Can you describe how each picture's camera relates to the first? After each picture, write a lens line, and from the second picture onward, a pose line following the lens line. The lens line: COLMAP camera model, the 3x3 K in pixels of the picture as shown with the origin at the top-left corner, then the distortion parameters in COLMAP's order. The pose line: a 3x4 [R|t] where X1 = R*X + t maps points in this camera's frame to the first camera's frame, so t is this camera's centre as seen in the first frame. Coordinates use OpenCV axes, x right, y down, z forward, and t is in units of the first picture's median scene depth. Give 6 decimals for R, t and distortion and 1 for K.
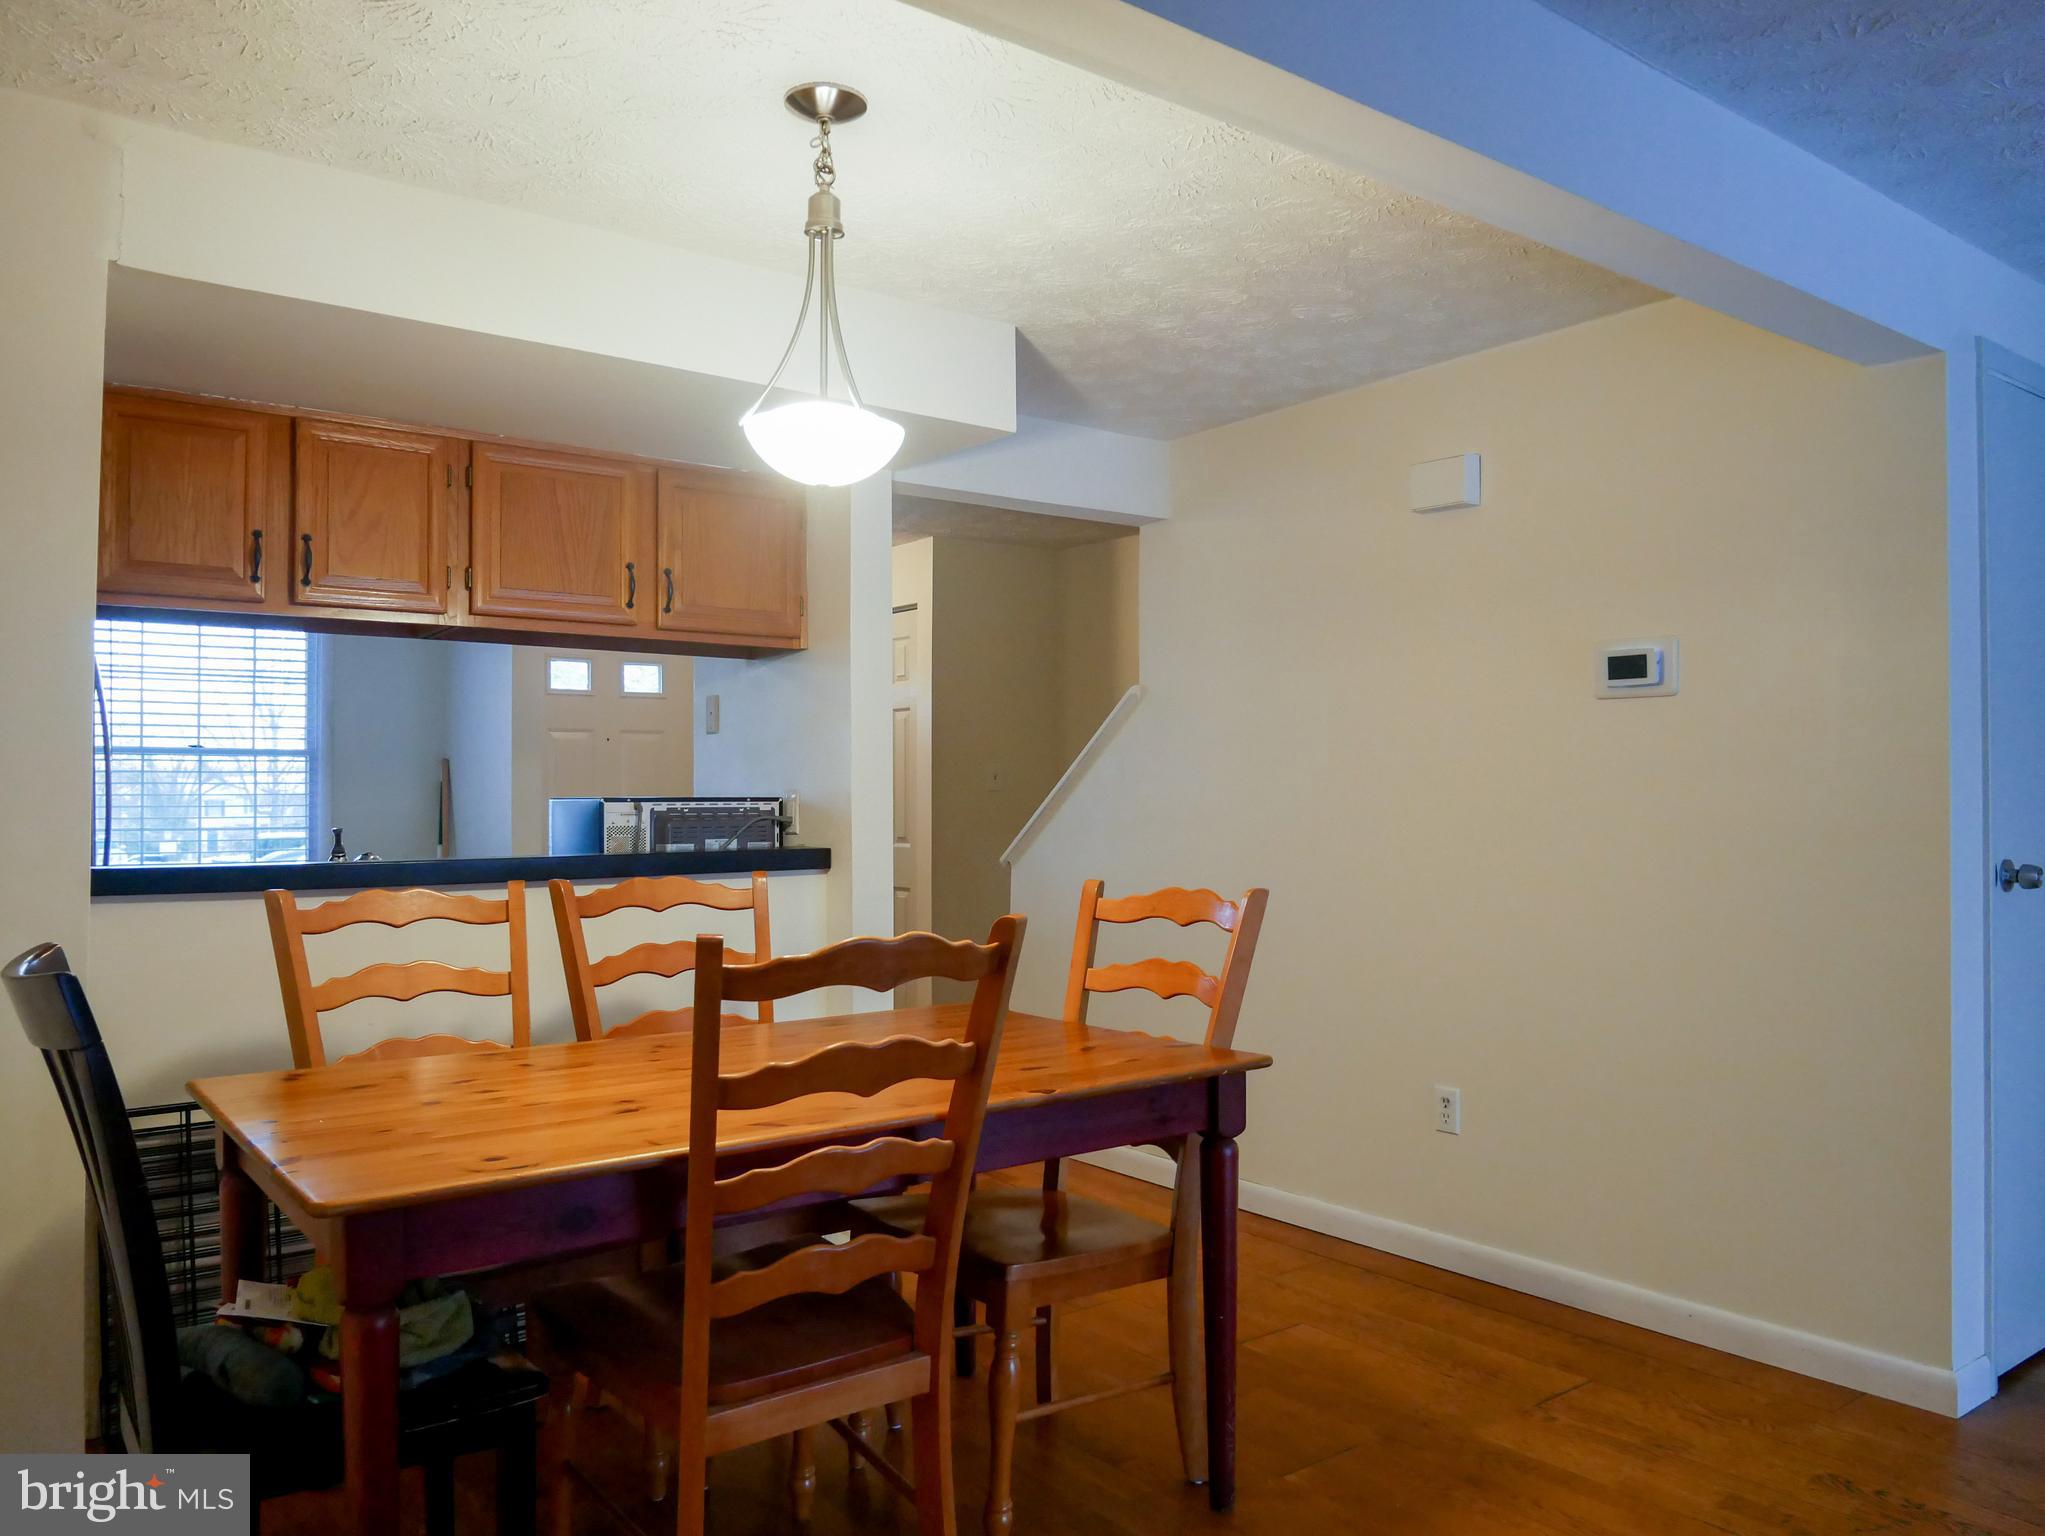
lens RADIAL K [[1478.4, 0, 1022.5], [0, 1478.4, 768.0], [0, 0, 1]] dist [-0.011478, 0.001303]
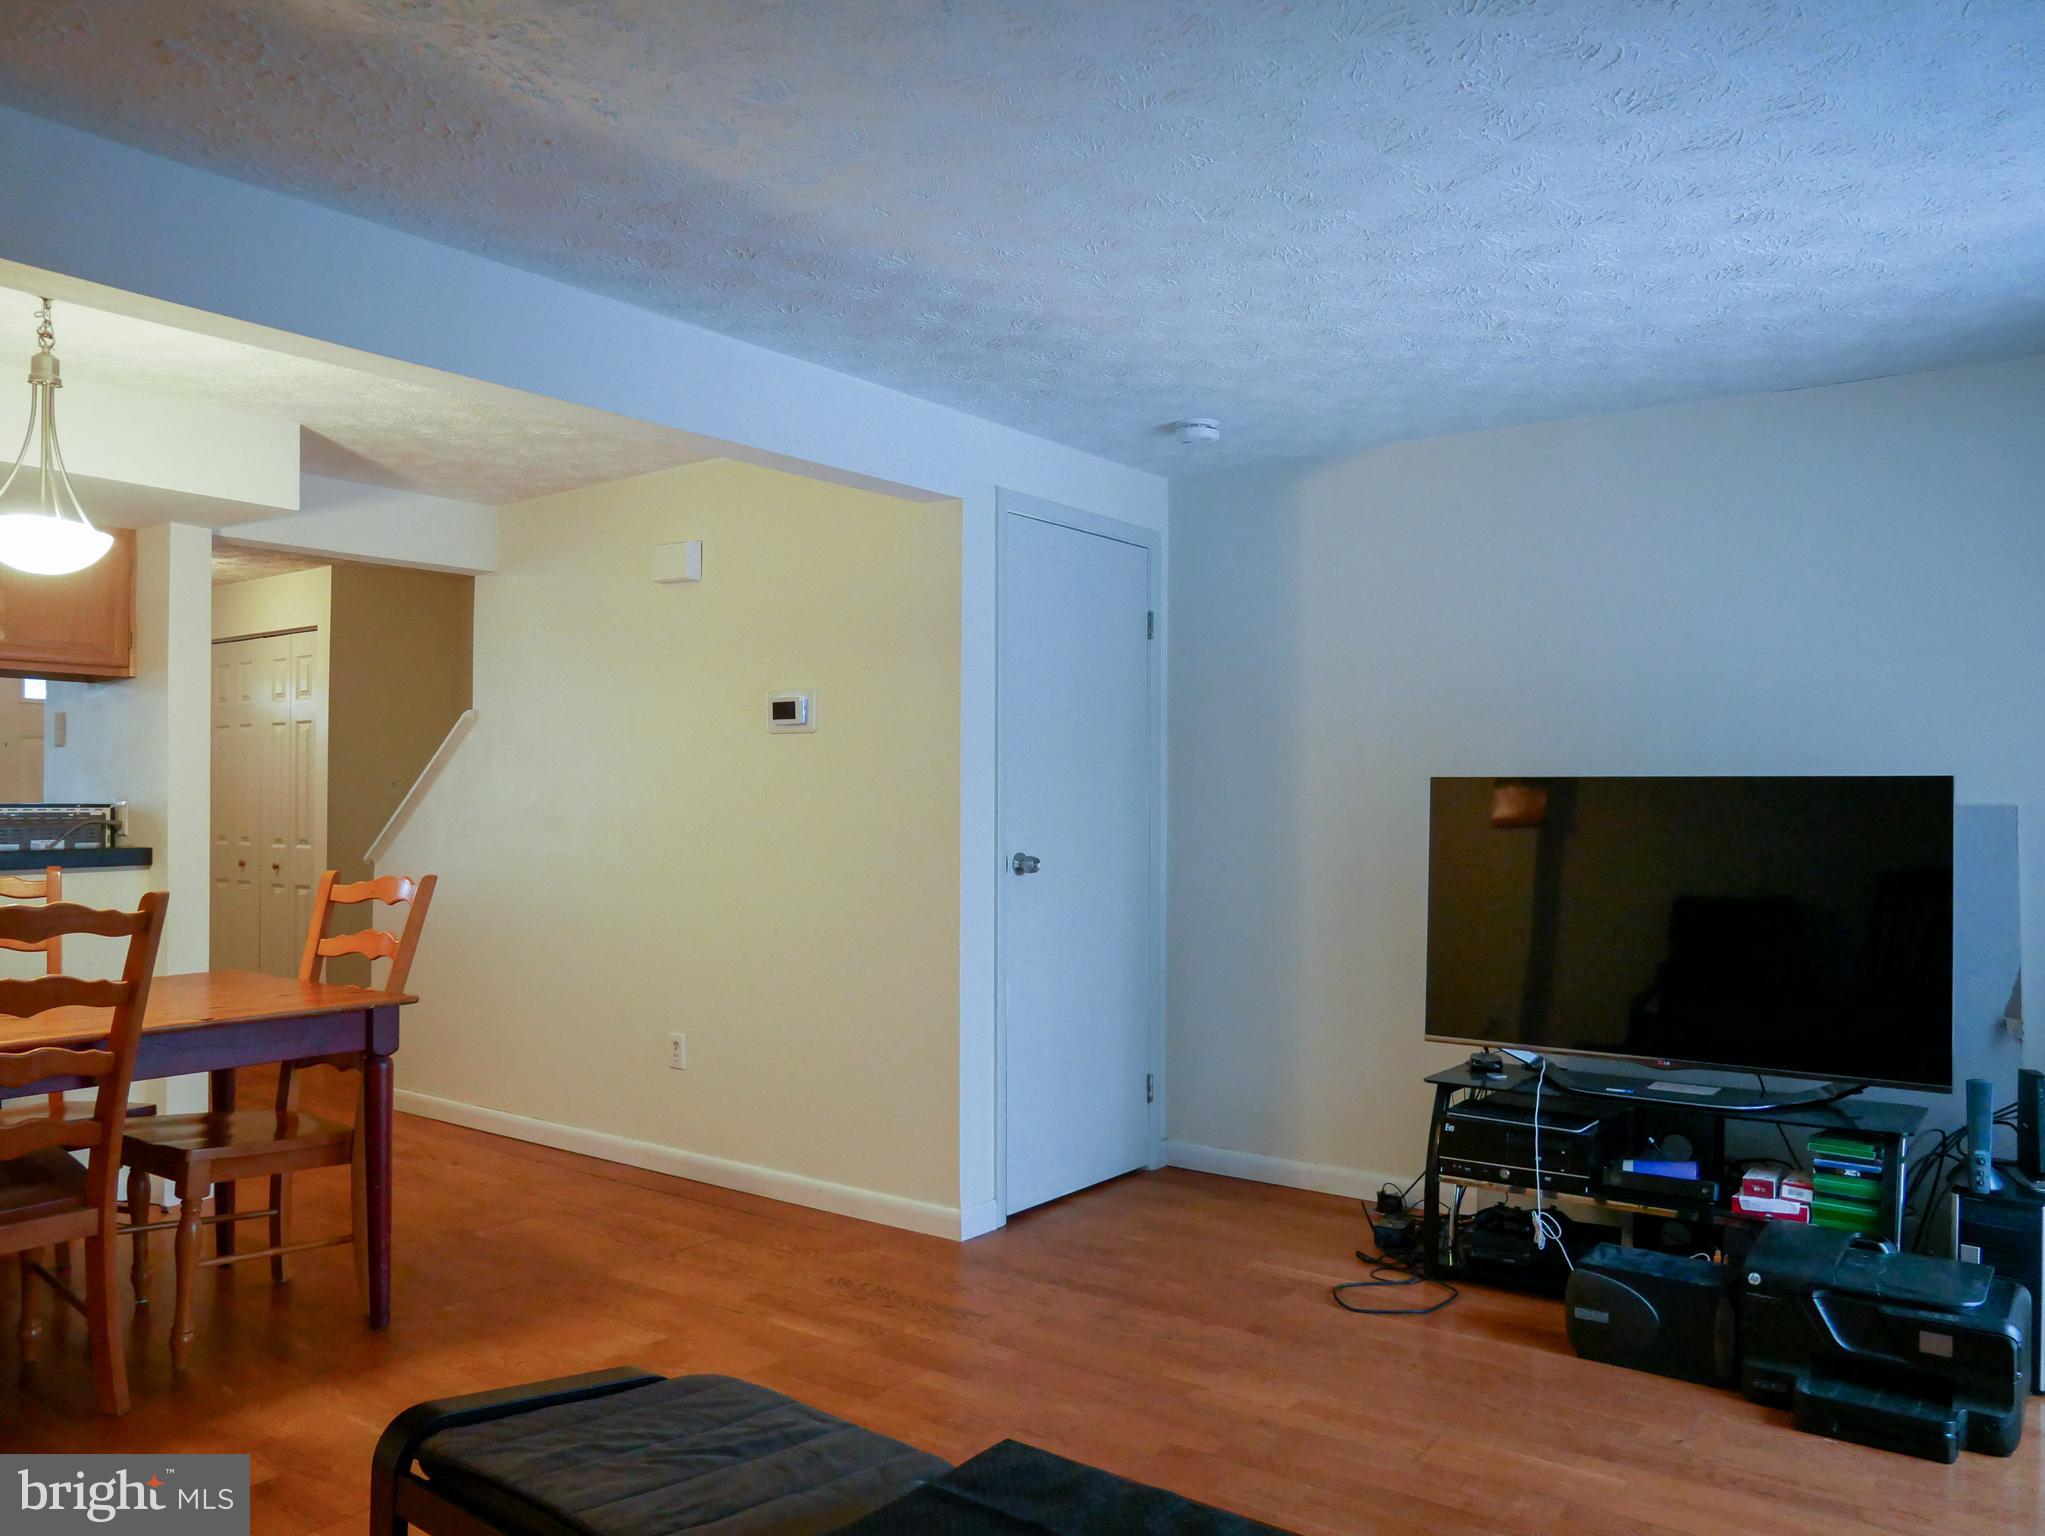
lens RADIAL K [[1530.1, 0, 1022.5], [0, 1530.1, 768.0], [0, 0, 1]] dist [-0.006401, 0.004941]
pose [[0.968839, 0.010407, 0.247472, 0.278647], [-0.009915, 0.999946, -0.003237, -0.013883], [-0.247492, 0.000682, 0.968890, -0.404232]]
